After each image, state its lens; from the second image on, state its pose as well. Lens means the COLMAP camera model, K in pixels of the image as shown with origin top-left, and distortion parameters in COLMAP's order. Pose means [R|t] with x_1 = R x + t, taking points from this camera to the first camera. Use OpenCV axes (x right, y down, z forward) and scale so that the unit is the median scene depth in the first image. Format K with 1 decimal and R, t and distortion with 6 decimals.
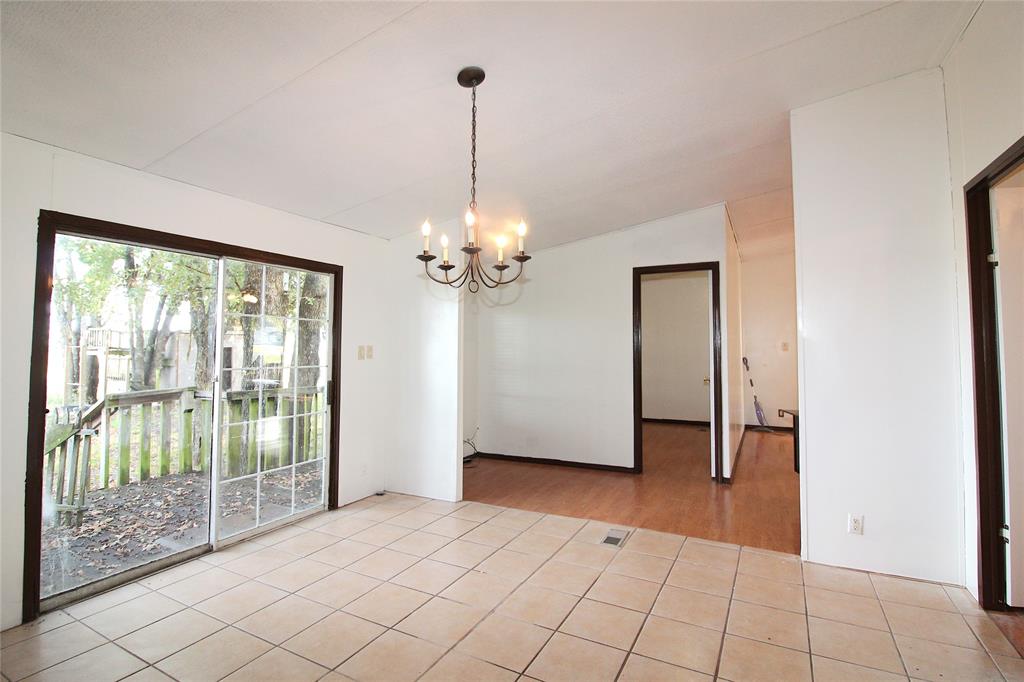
lens RADIAL K [[467.2, 0, 509.8], [0, 467.2, 336.1], [0, 0, 1]] dist [0.015385, -0.019796]
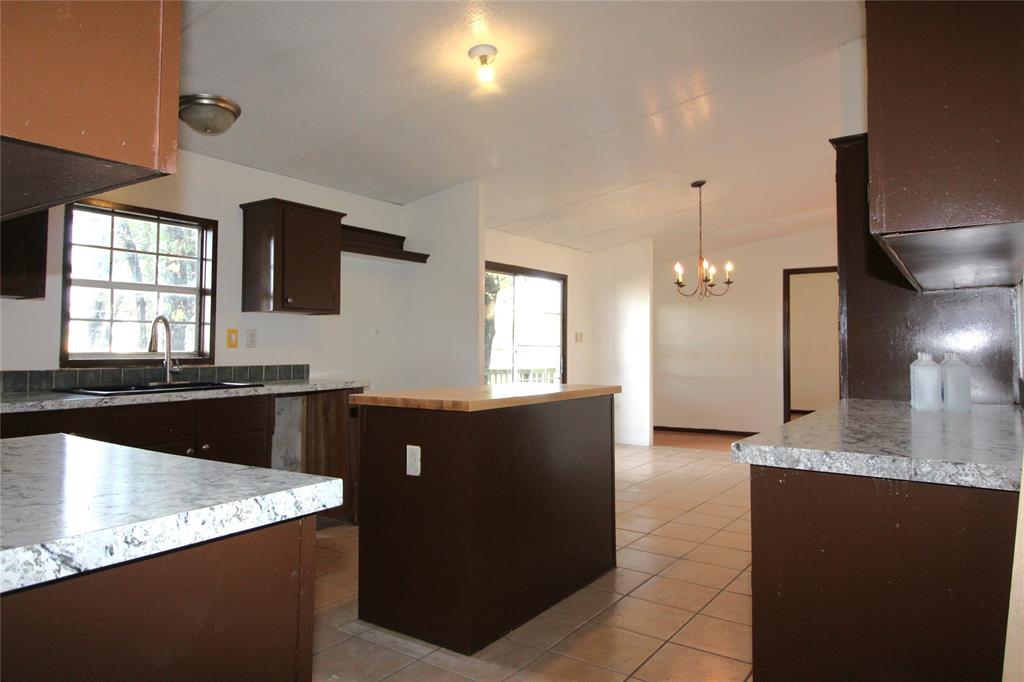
lens RADIAL K [[656.8, 0, 512.0], [0, 656.8, 341.0], [0, 0, 1]] dist [0.001181, 0.000110]
pose [[0.992558, -0.007035, -0.121572, -0.275827], [0.008929, 0.999847, 0.015036, 0.015448], [0.121447, -0.016010, 0.992469, -0.942370]]
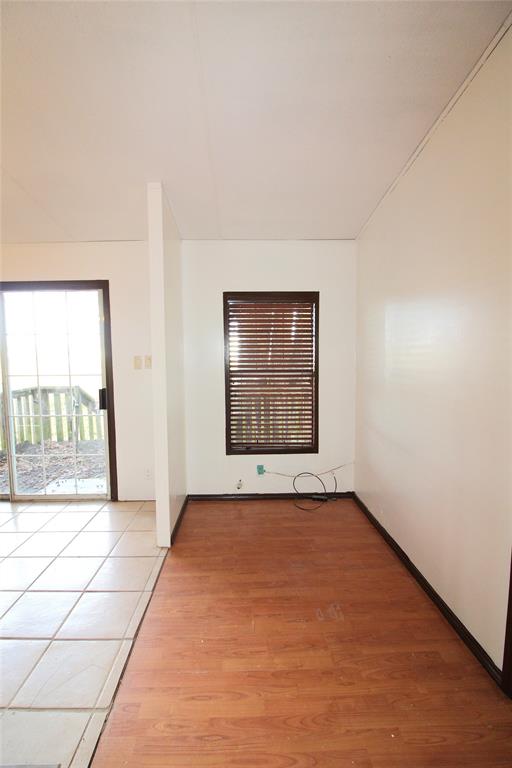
lens RADIAL K [[350.4, 0, 254.8], [0, 350.4, 380.7], [0, 0, 1]] dist [0.015385, -0.019796]
pose [[0.487491, 0.066553, -0.870588, 0.484689], [0.032900, 0.994982, 0.094485, 0.010350], [0.872508, -0.074703, 0.482856, 0.863252]]
